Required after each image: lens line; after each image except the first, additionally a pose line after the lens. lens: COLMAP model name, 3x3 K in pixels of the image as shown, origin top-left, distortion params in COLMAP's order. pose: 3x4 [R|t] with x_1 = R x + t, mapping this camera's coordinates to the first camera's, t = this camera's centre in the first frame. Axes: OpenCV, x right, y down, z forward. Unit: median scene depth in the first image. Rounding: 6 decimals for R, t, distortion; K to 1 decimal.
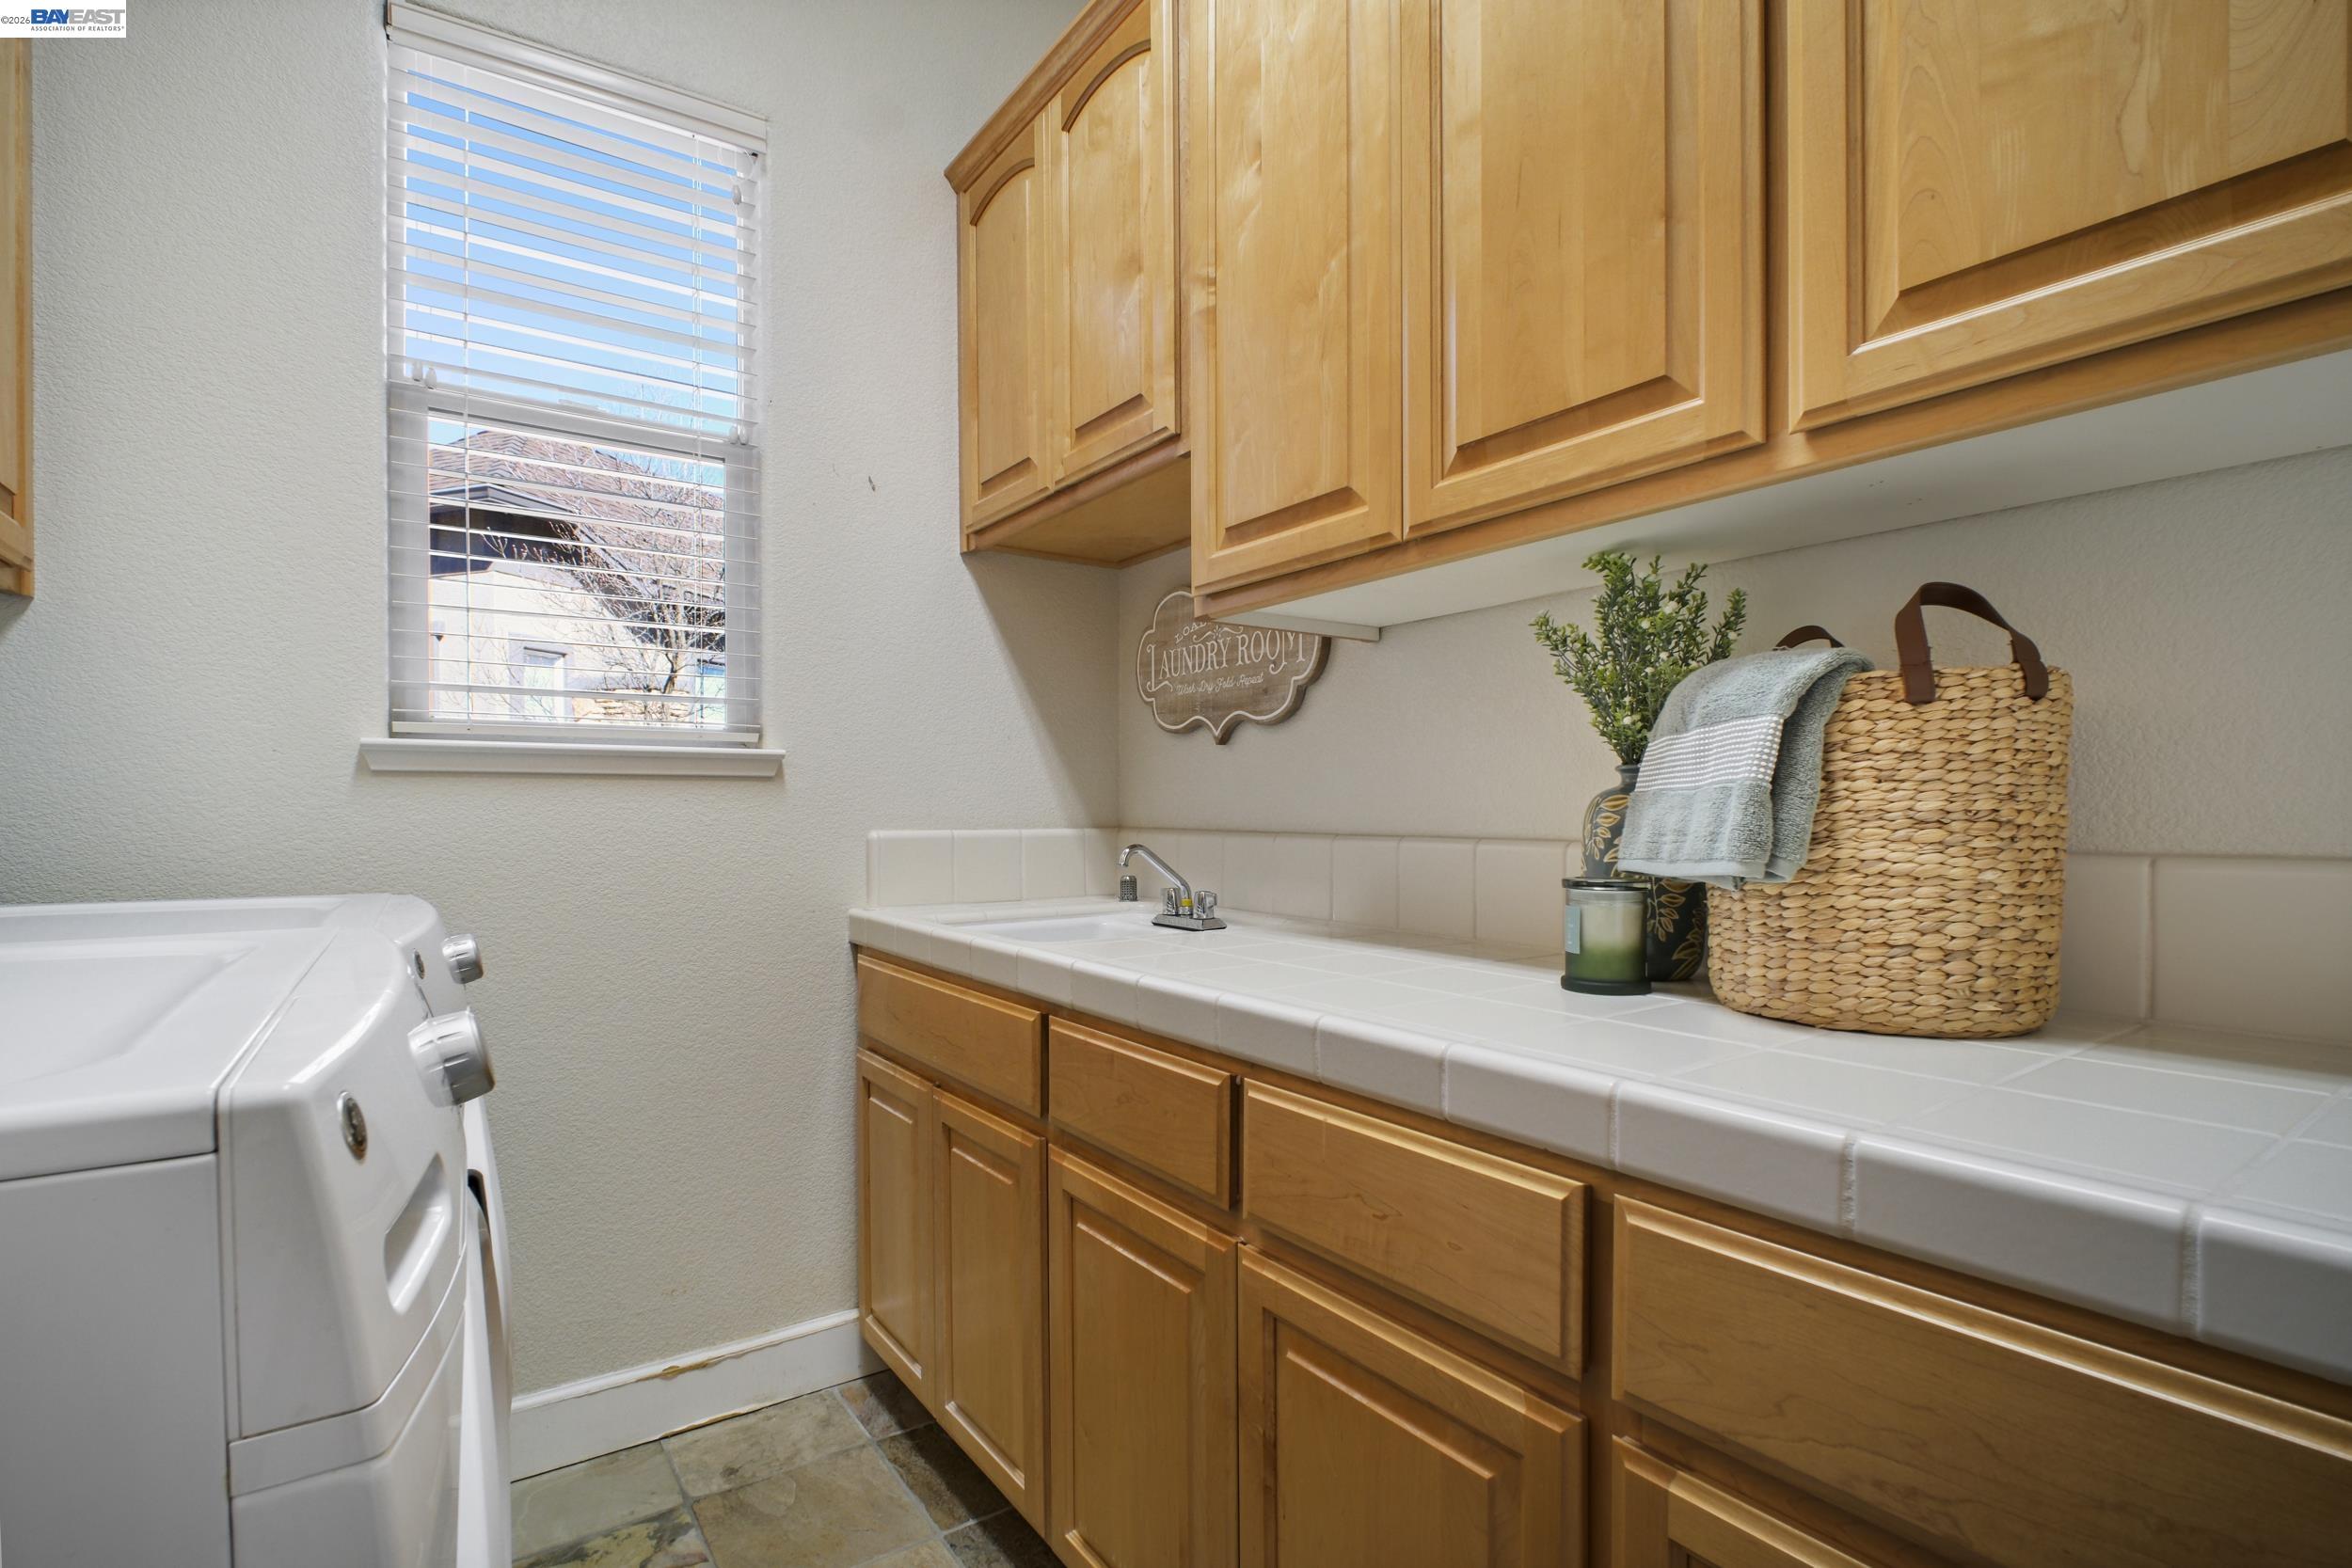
lens RADIAL K [[1073.6, 0, 1158.3], [0, 1073.6, 831.2], [0, 0, 1]] dist [-0.002251, -0.004892]
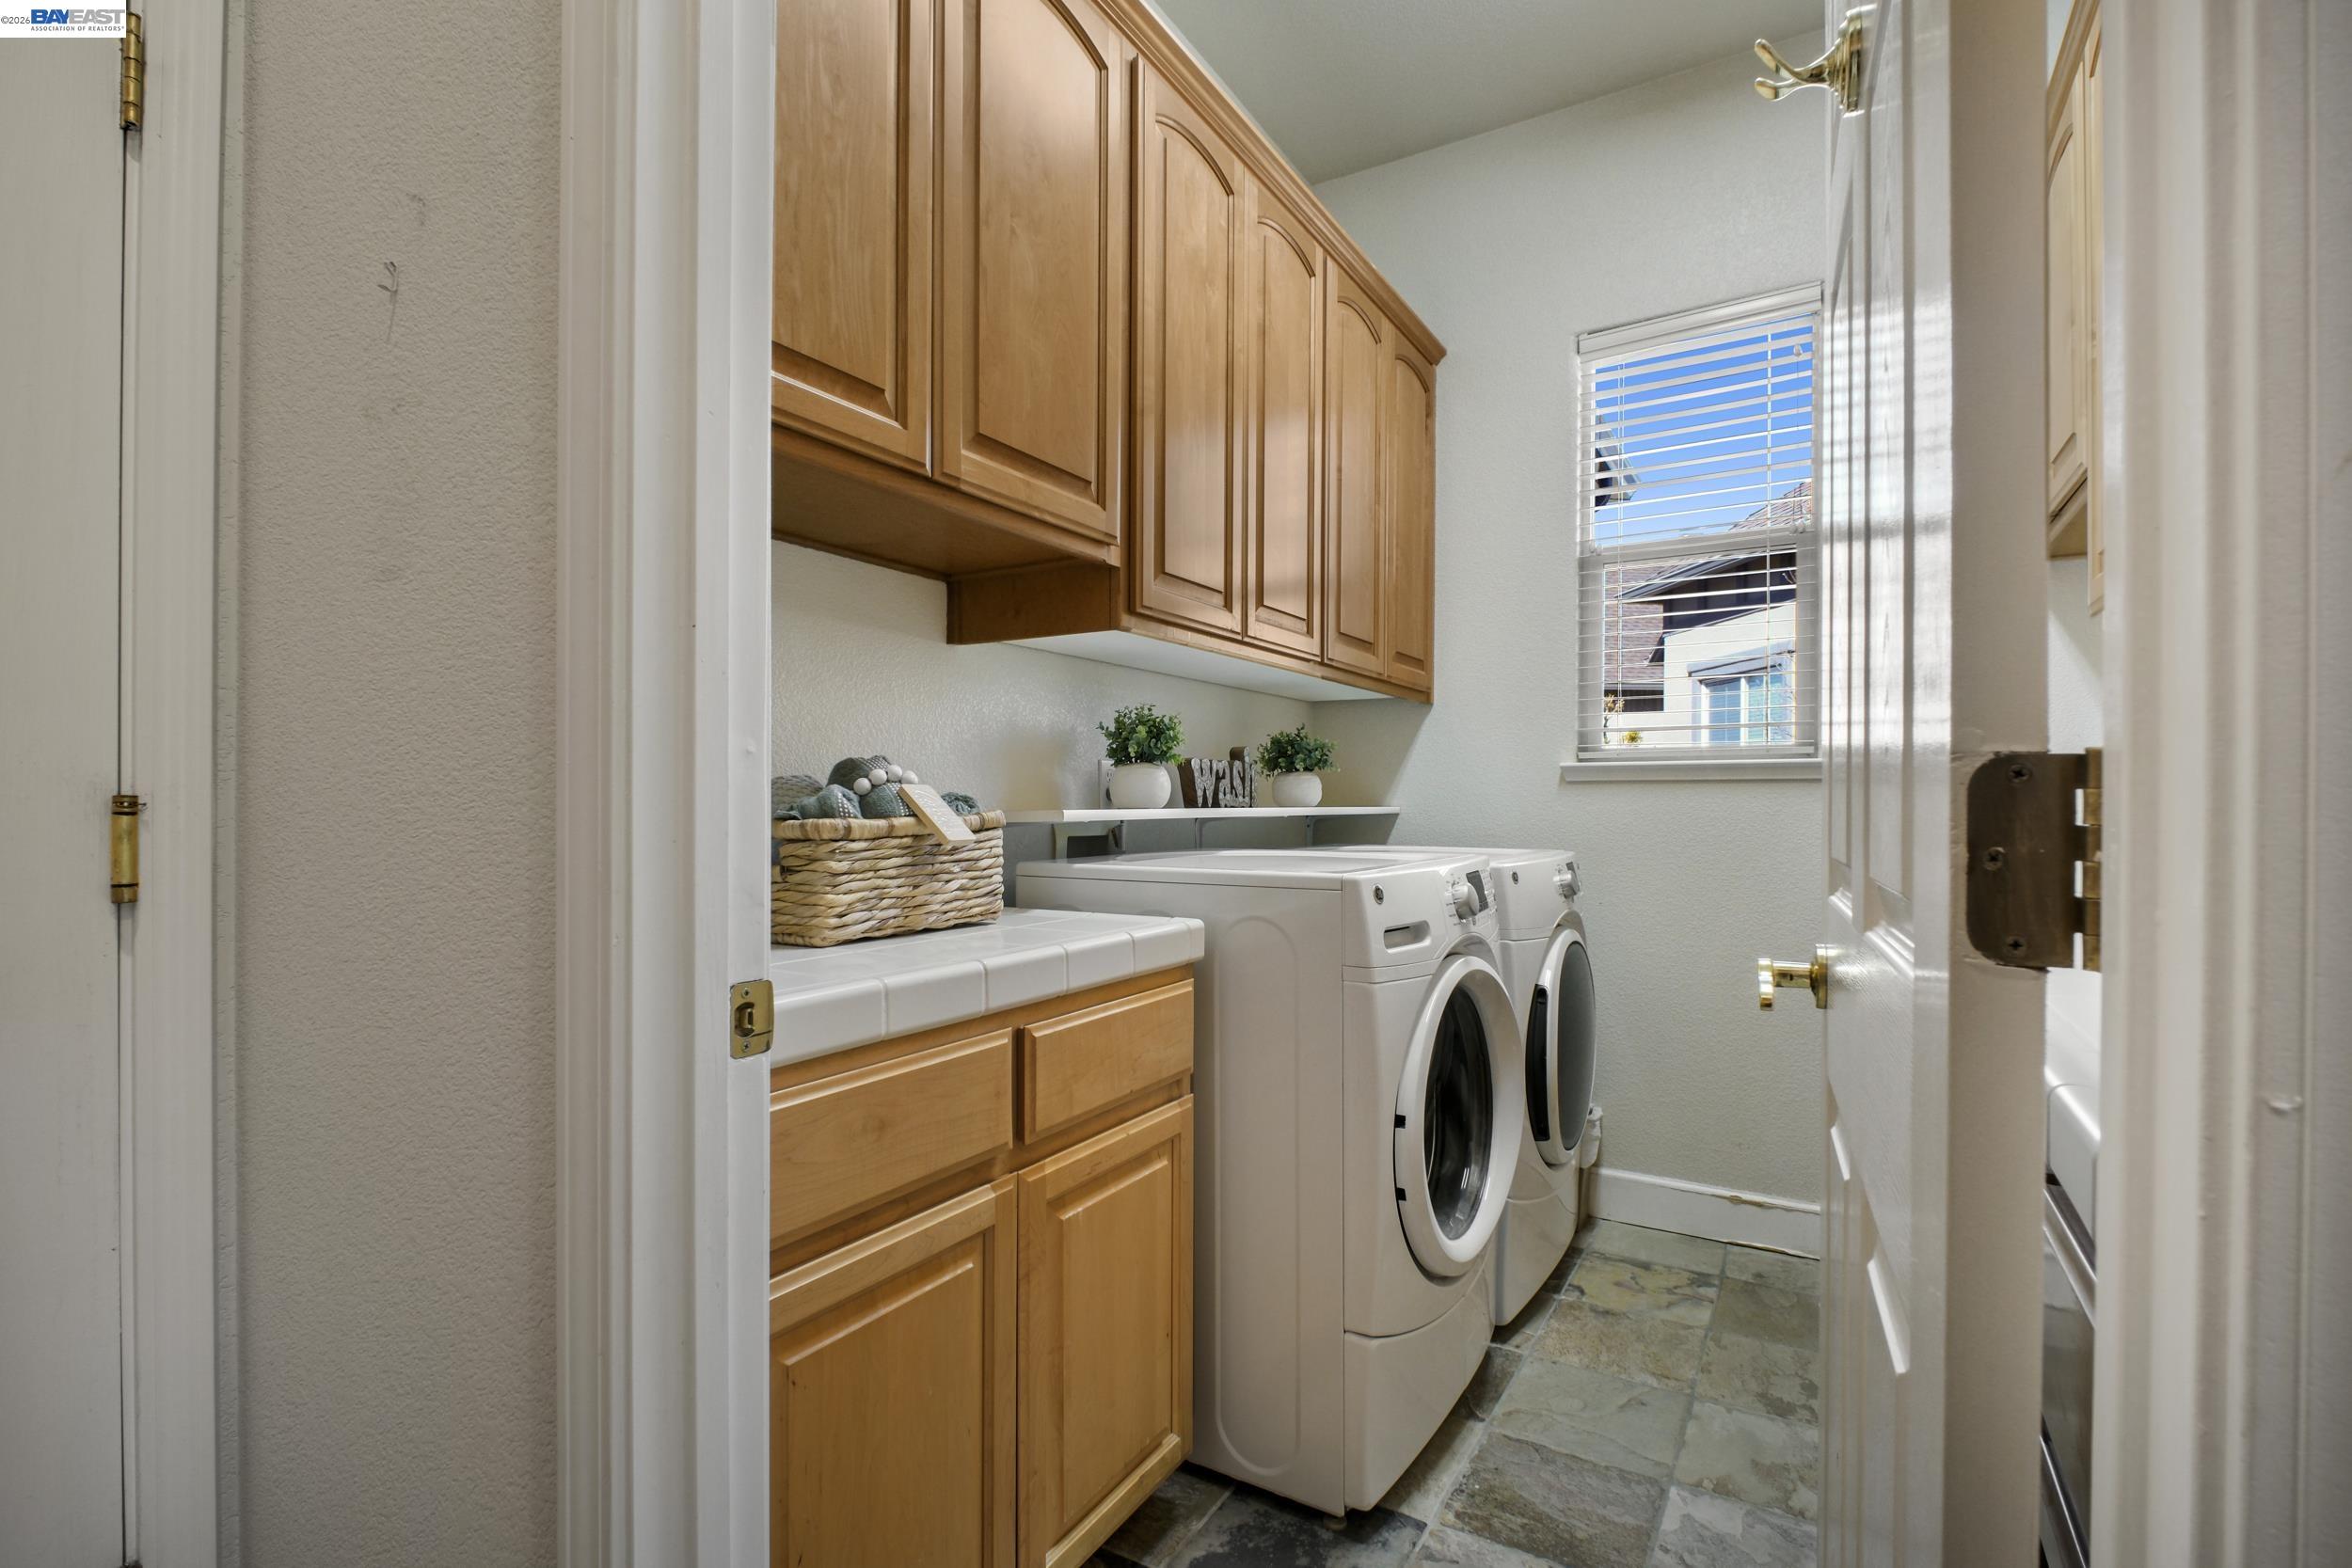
lens RADIAL K [[1073.6, 0, 1177.2], [0, 1073.6, 797.7], [0, 0, 1]] dist [-0.002251, -0.004892]
pose [[0.402506, 0.000555, -0.915417, 0.606329], [-0.019207, 0.999785, -0.007840, -0.003739], [0.915216, 0.020738, 0.402430, -0.290277]]
